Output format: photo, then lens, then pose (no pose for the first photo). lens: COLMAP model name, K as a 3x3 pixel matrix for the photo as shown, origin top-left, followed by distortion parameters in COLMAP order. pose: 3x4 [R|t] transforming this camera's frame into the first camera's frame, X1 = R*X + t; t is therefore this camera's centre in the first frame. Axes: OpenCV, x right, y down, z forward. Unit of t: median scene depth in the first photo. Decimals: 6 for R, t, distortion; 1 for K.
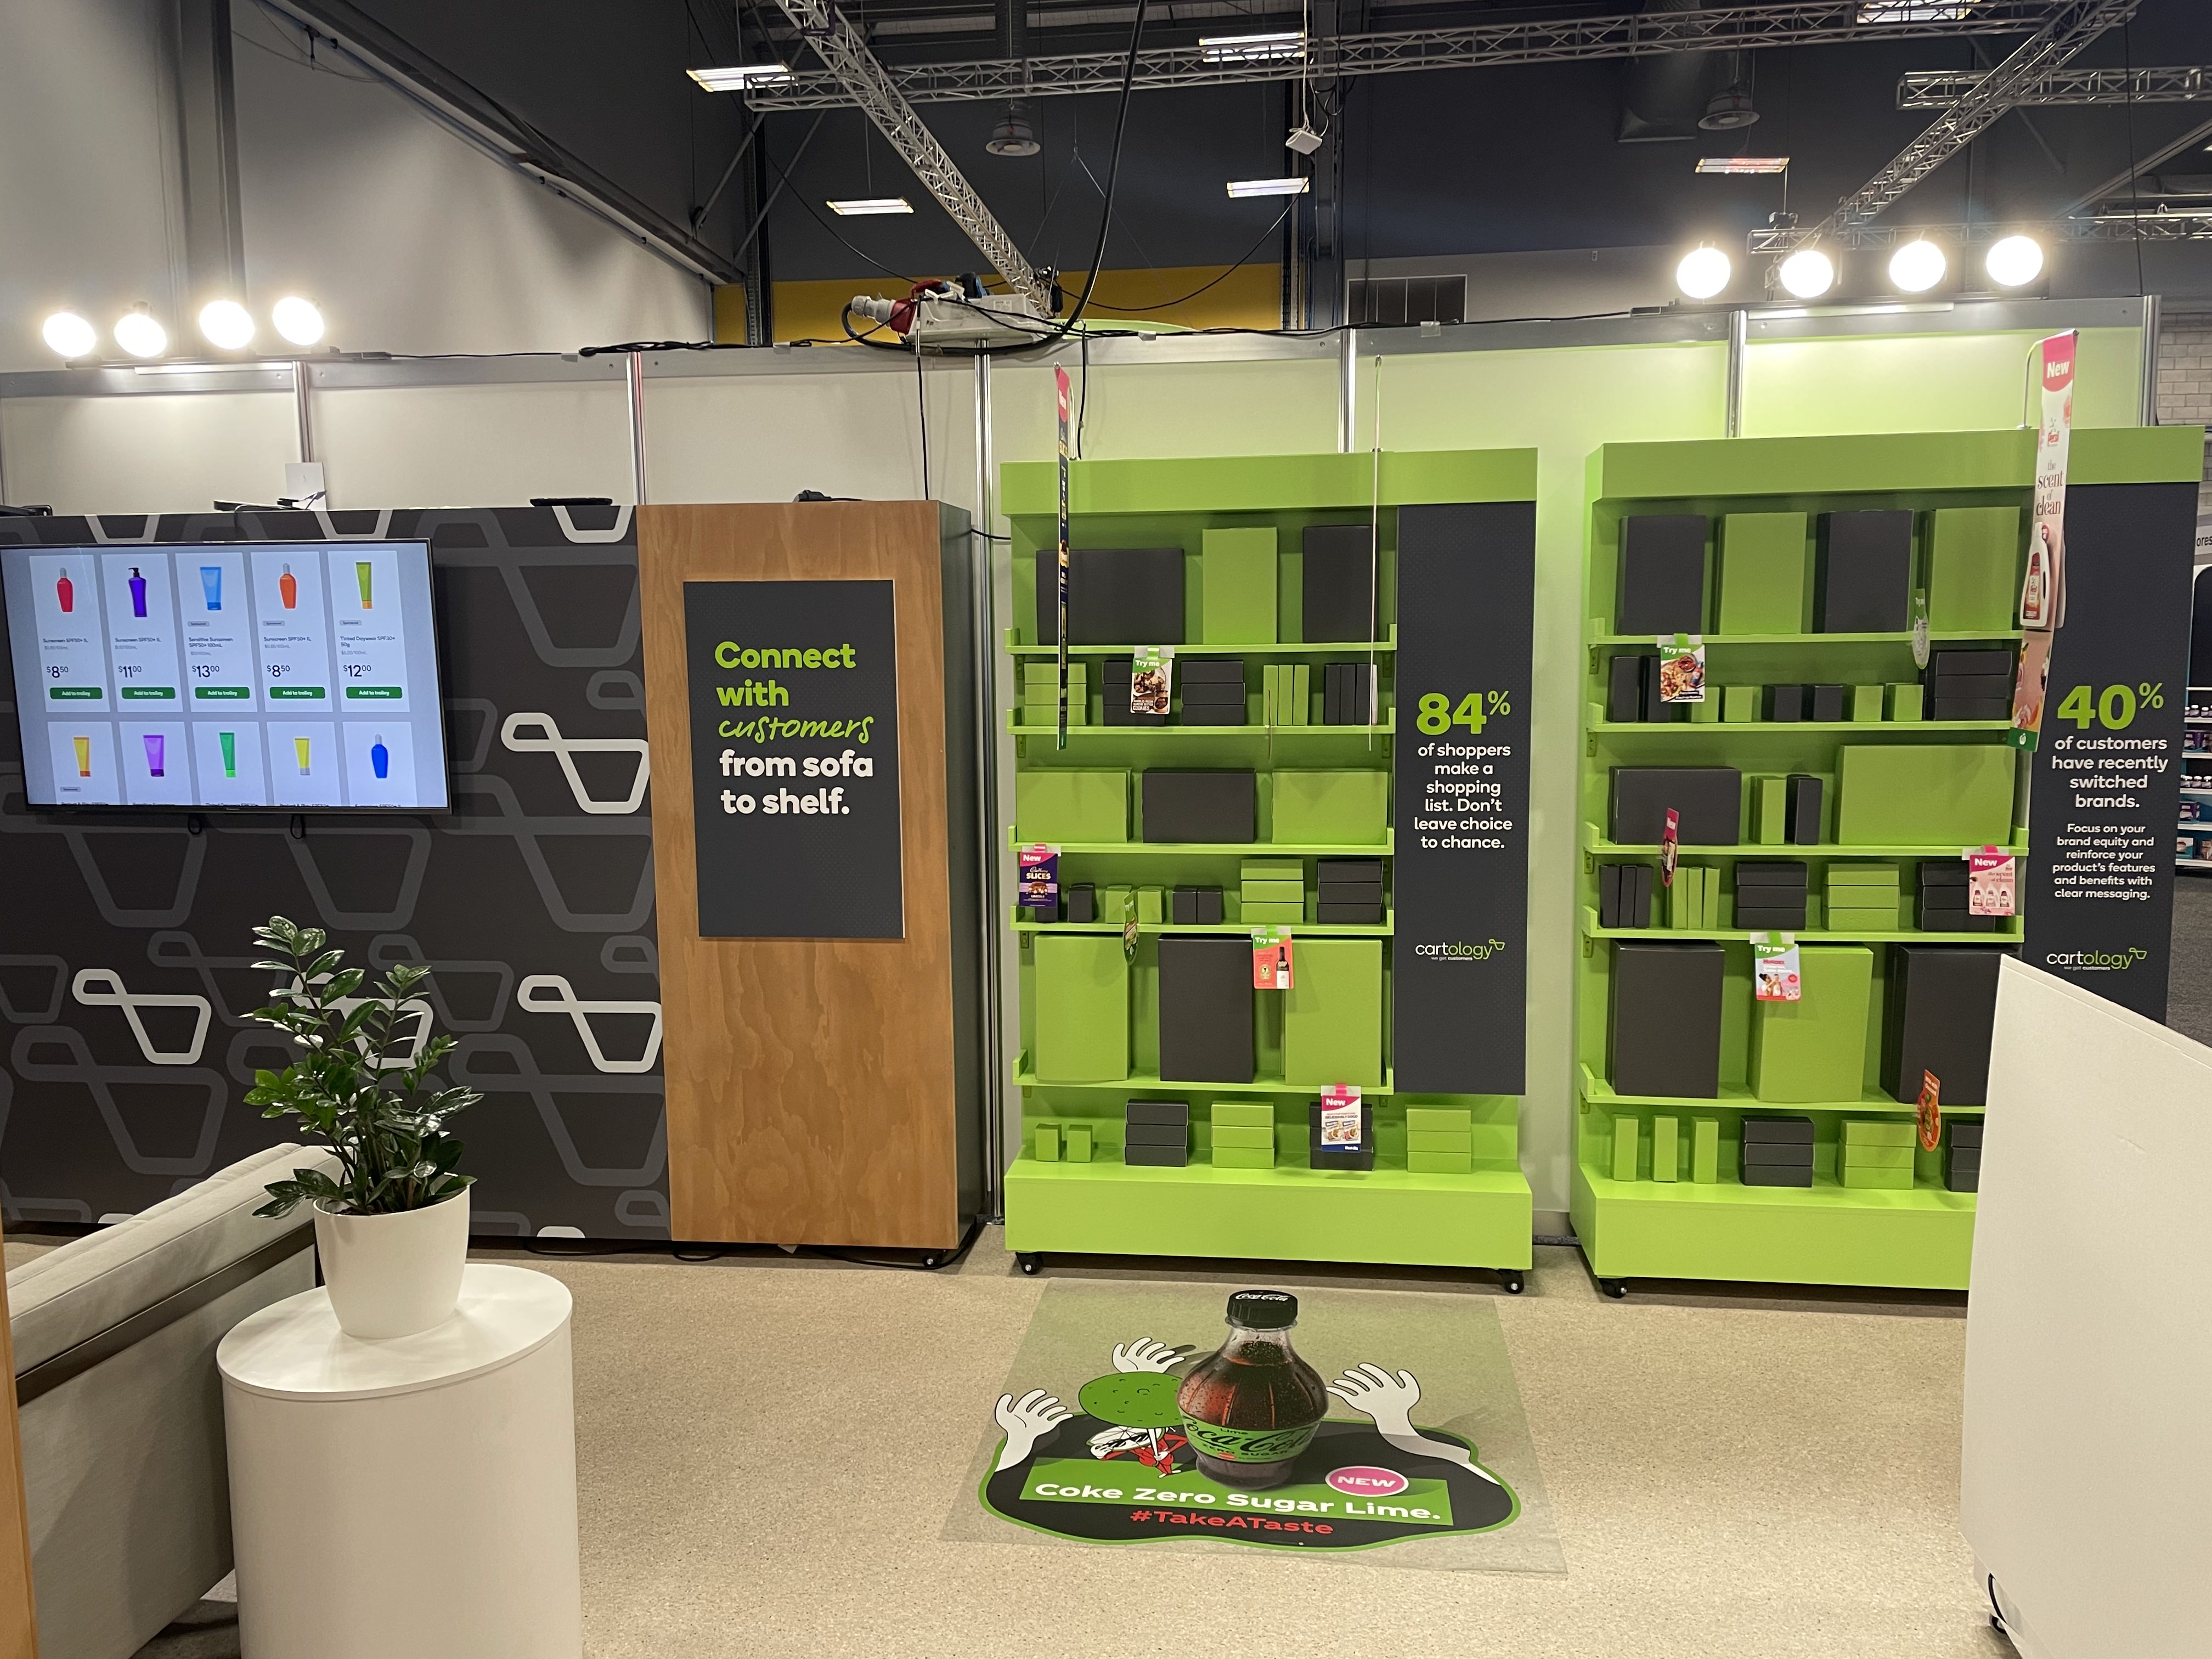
lens RADIAL K [[1669.1, 0, 1103.2], [0, 1669.1, 841.7], [0, 0, 1]] dist [0.097682, -0.125957]
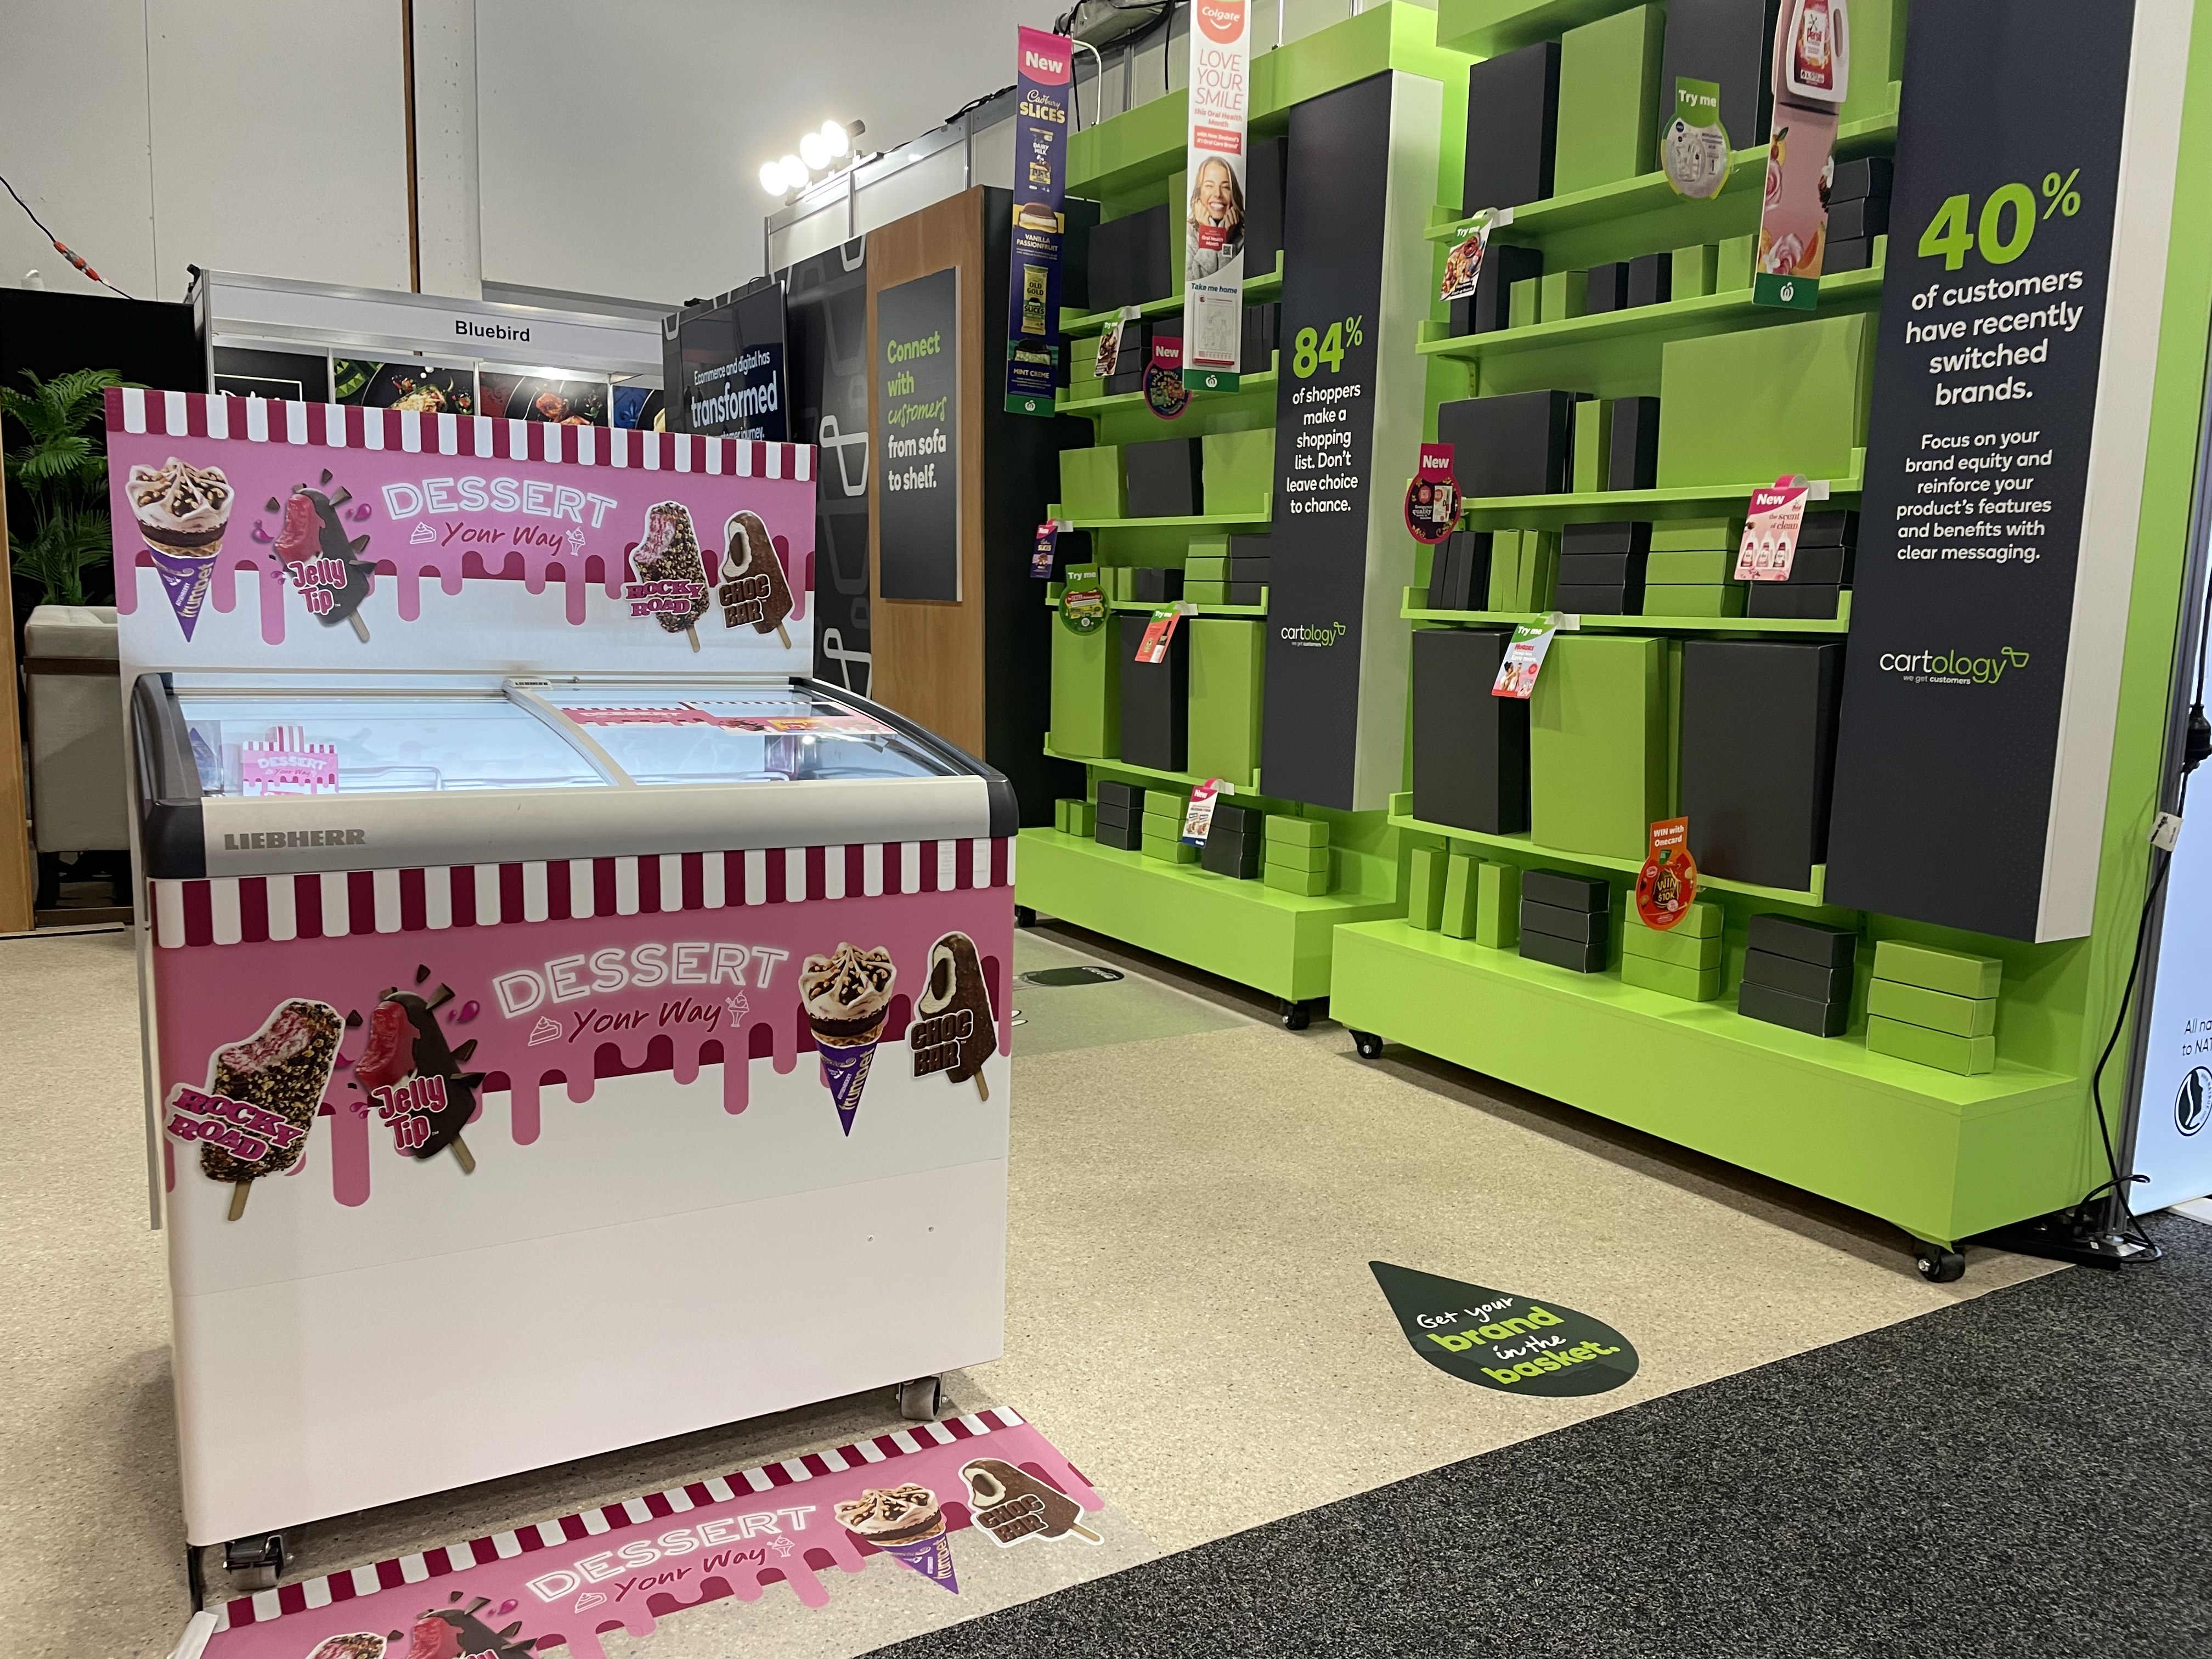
lens RADIAL K [[1669.1, 0, 1103.2], [0, 1669.1, 841.7], [0, 0, 1]] dist [0.097682, -0.125957]
pose [[0.626814, 0.142404, -0.766045, 0.833440], [-0.120635, 0.989038, 0.085148, 0.111732], [0.769774, 0.039040, 0.637122, 0.379068]]
